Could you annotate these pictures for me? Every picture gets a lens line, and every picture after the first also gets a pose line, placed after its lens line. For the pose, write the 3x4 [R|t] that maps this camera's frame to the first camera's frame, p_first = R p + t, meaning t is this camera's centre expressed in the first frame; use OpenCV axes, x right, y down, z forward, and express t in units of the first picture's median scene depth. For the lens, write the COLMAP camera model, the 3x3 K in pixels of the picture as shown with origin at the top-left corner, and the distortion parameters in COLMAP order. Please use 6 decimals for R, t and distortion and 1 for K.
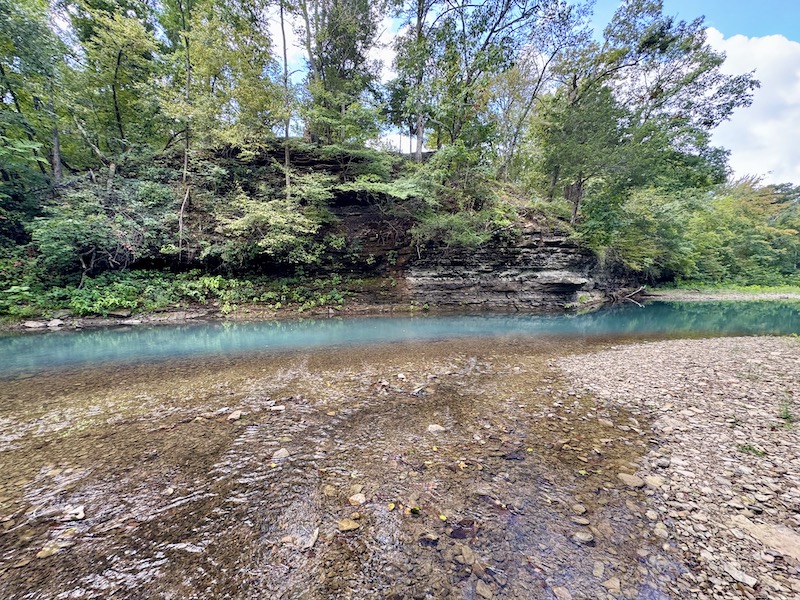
lens RADIAL K [[319.4, 0, 397.6], [0, 319.4, 299.7], [0, 0, 1]] dist [-0.001553, -0.000453]
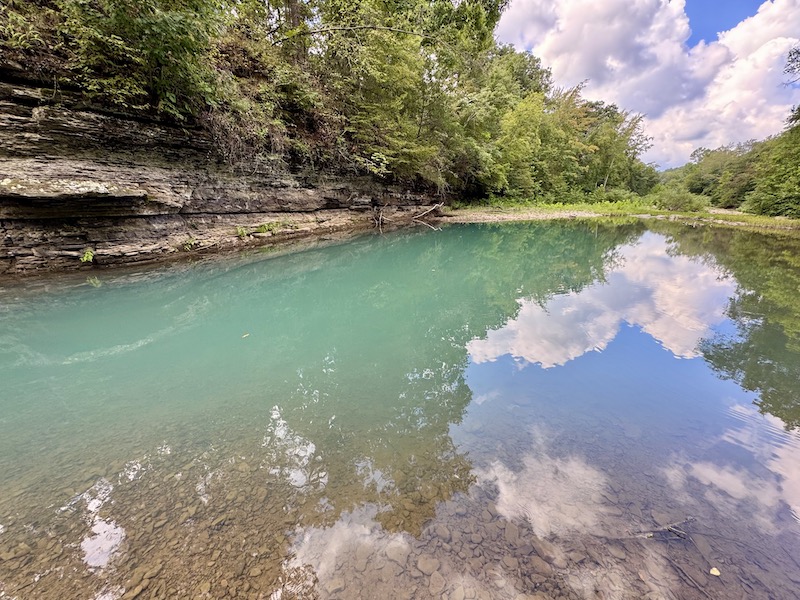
lens RADIAL K [[319.4, 0, 398.5], [0, 319.4, 299.2], [0, 0, 1]] dist [-0.001553, -0.000453]
pose [[0.938114, -0.099800, 0.331635, 0.741403], [0.015281, 0.968576, 0.248249, -0.021078], [-0.345989, -0.227818, 0.910160, 0.498053]]
